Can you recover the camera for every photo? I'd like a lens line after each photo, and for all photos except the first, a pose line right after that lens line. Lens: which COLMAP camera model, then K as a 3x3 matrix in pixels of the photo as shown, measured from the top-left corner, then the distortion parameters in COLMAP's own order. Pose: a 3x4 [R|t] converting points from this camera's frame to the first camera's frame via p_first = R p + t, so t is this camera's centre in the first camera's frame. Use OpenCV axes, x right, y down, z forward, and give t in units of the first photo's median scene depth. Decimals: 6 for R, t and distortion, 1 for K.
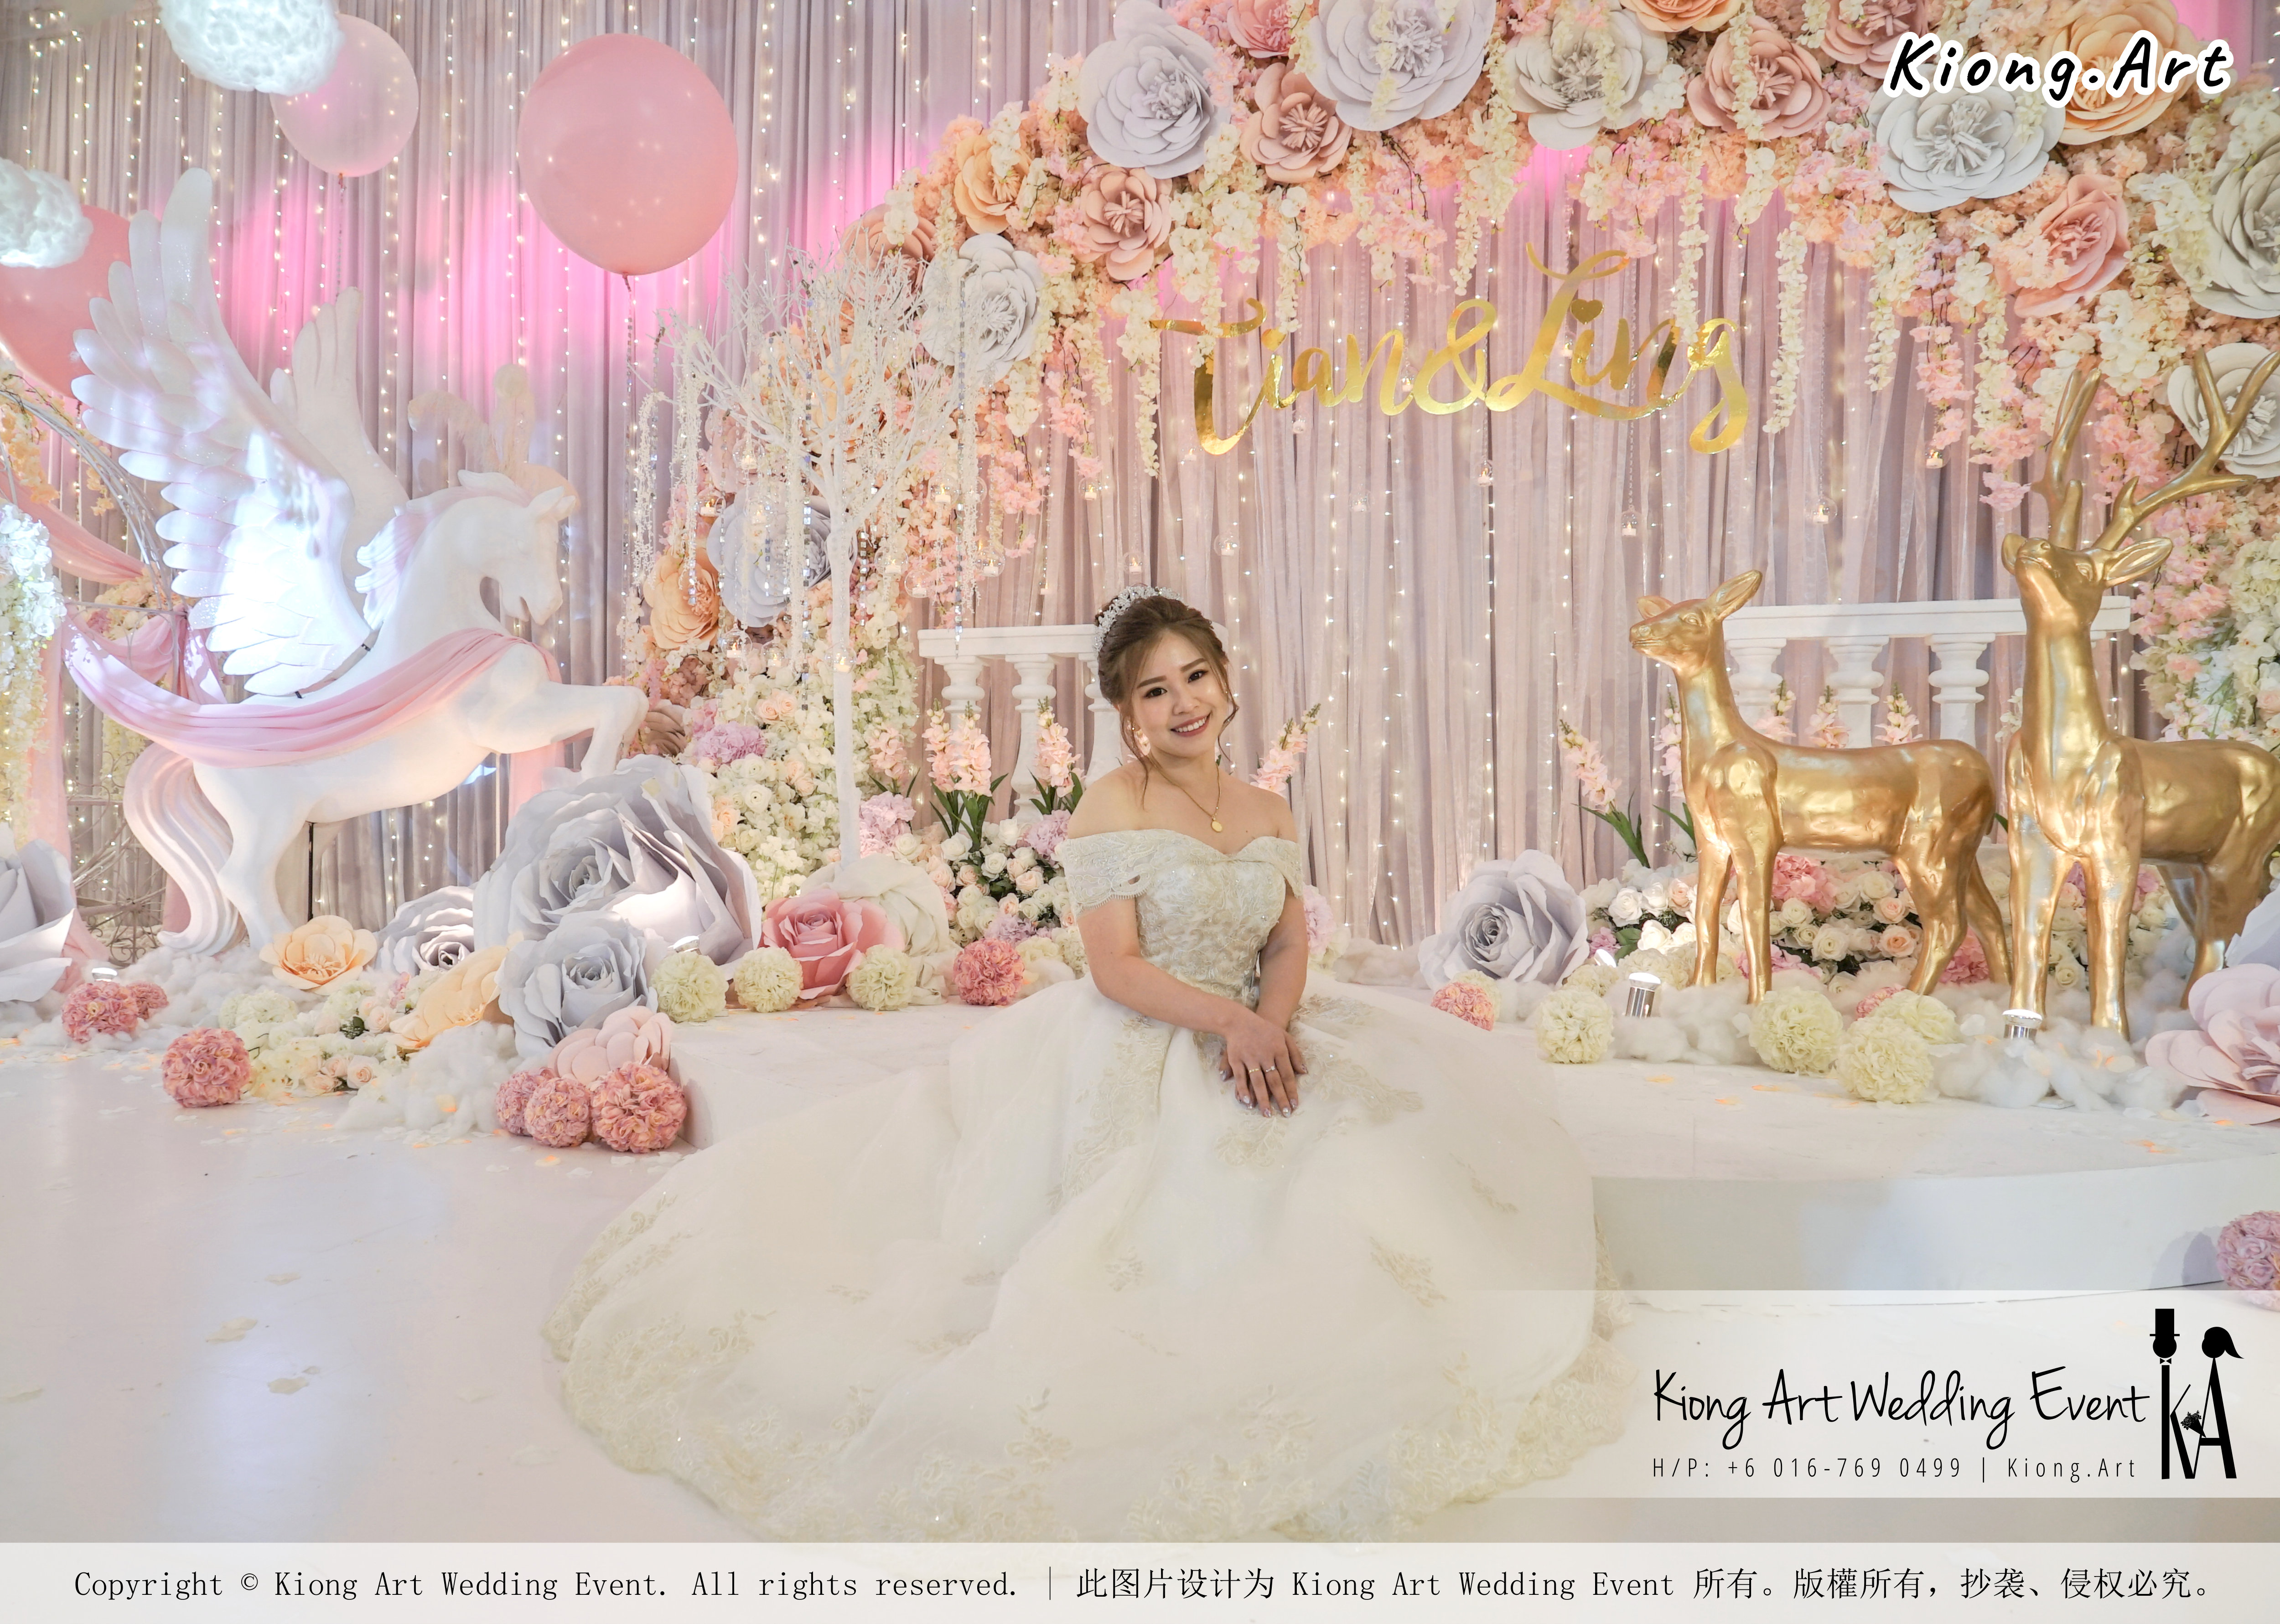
lens RADIAL K [[1718.0, 0, 1021.3], [0, 1718.0, 815.6], [0, 0, 1]] dist [-0.026462, 0.029287]
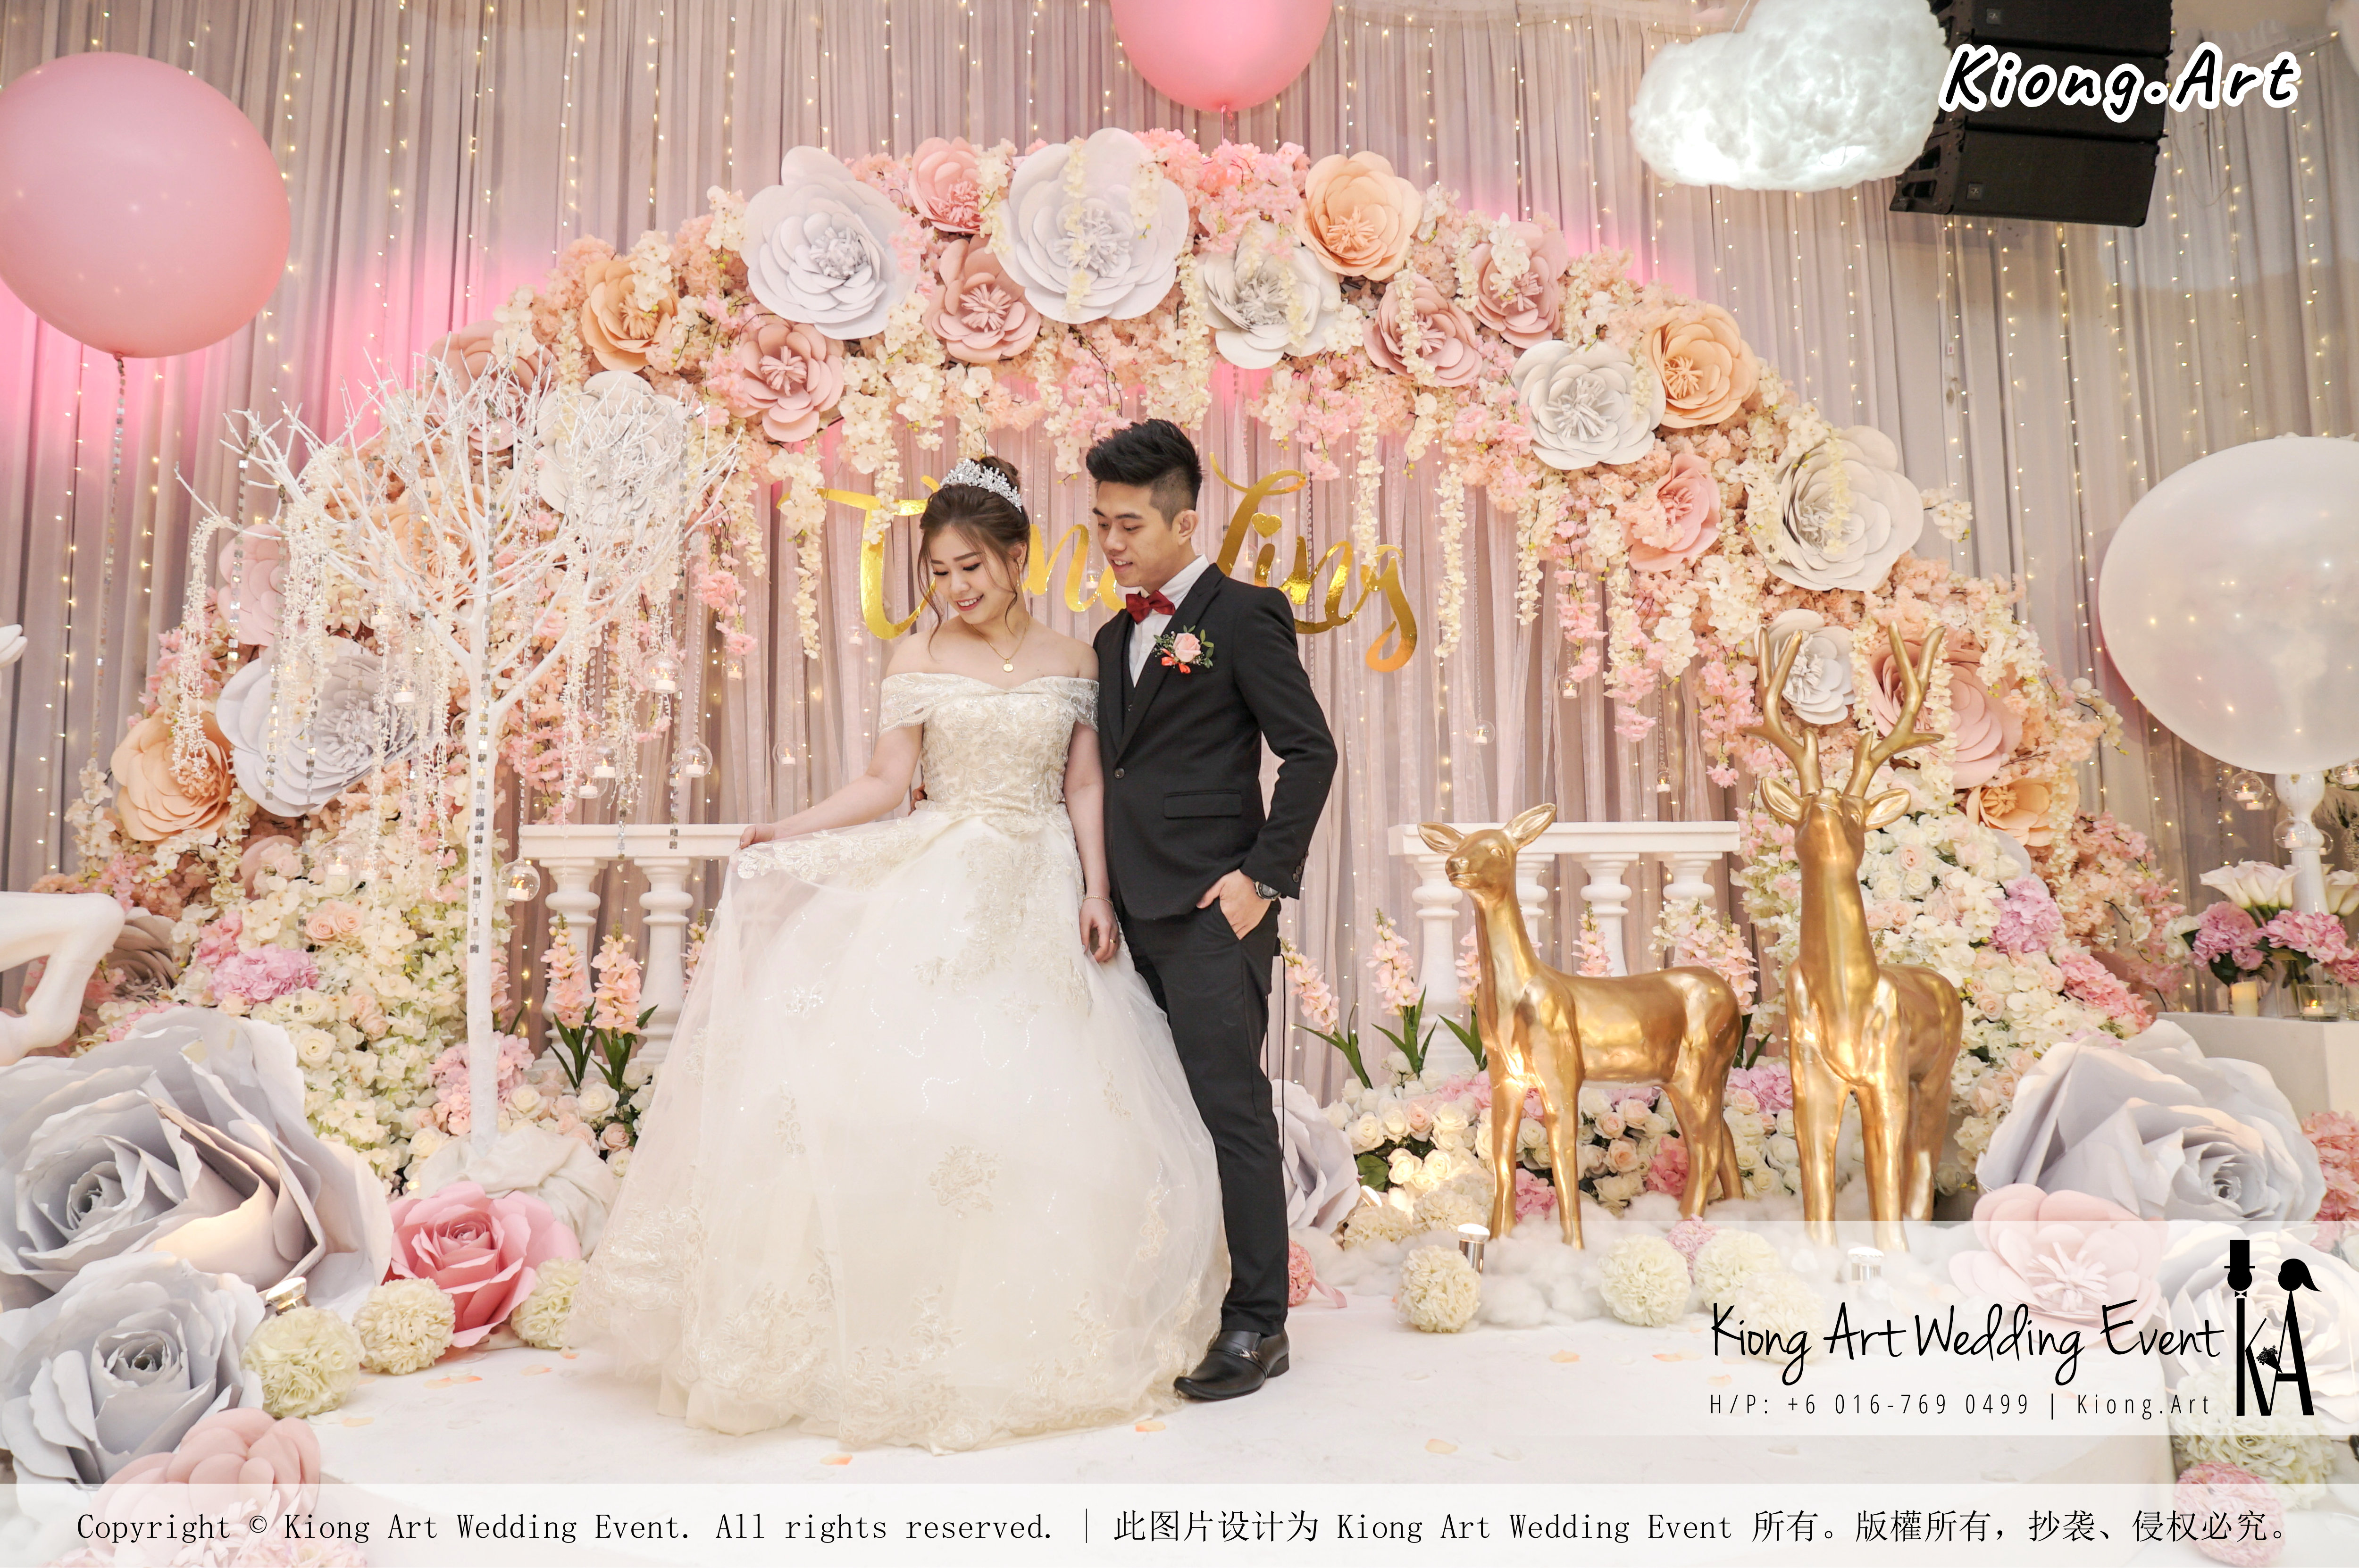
lens RADIAL K [[1612.3, 0, 1161.9], [0, 1612.3, 763.8], [0, 0, 1]] dist [-0.027246, 0.017416]
pose [[0.892307, 0.029907, 0.450438, -0.144865], [0.023622, 0.993343, -0.112748, -0.047101], [-0.450811, 0.111246, 0.885660, 0.191991]]
